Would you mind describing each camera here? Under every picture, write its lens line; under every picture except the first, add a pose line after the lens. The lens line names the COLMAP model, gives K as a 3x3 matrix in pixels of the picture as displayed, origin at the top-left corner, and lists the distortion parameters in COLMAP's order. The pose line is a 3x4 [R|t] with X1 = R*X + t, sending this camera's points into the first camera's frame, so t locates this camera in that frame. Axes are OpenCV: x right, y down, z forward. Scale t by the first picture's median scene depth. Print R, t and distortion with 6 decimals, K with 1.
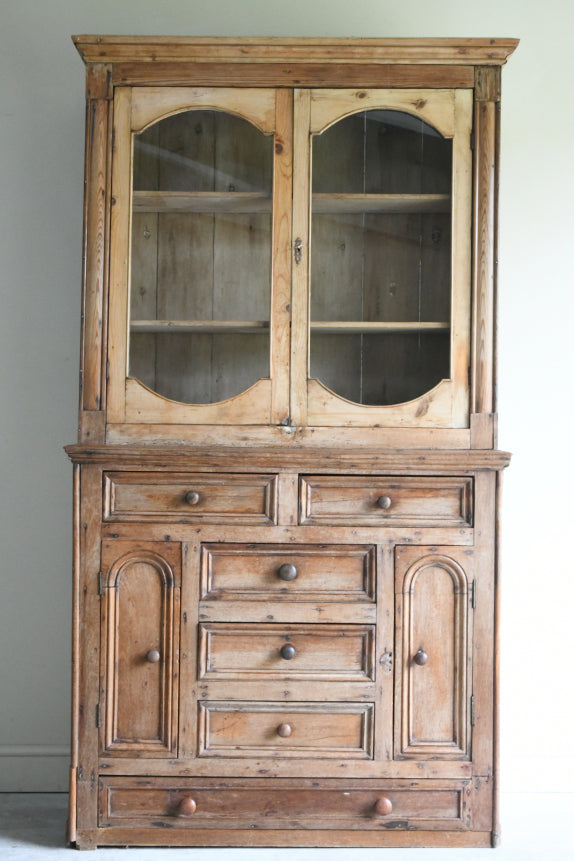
lens RADIAL K [[1363.9, 0, 287.0], [0, 1363.9, 430.5], [0, 0, 1]] dist [-0.002797, 0.027376]
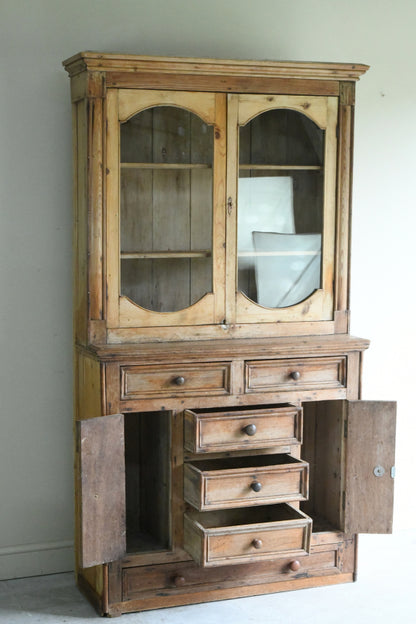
lens RADIAL K [[1166.5, 0, 208.0], [0, 1166.5, 312.0], [0, 0, 1]] dist [0.004635, 0.046515]
pose [[0.937161, -0.041669, 0.346401, -0.472471], [-0.004550, 0.991298, 0.131554, -0.190617], [-0.348869, -0.124864, 0.928816, -0.182958]]
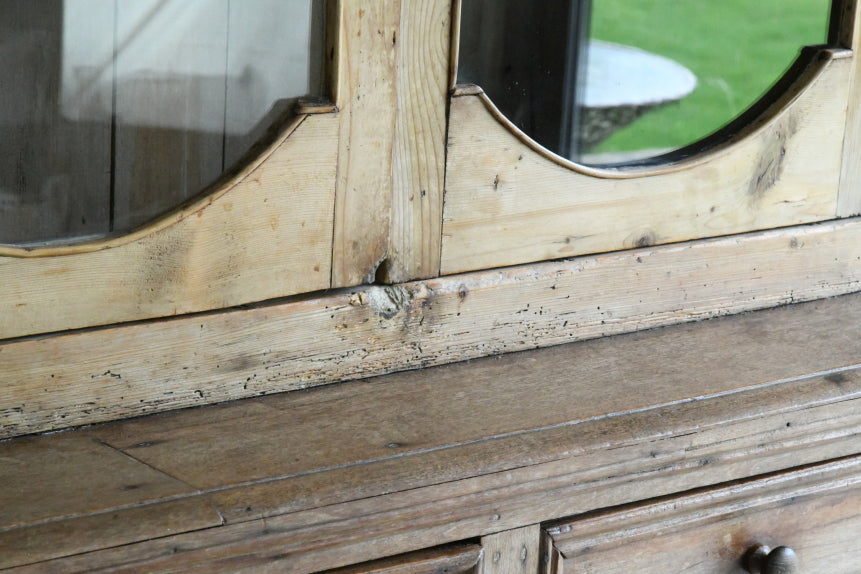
lens RADIAL K [[2747.9, 0, 430.5], [0, 2747.9, 287.0], [0, 0, 1]] dist [0.032265, 0.841445]
pose [[0.790141, -0.125950, 0.599844, -0.302316], [-0.061985, 0.957222, 0.282638, -0.150006], [-0.609782, -0.260505, 0.748534, 0.640501]]
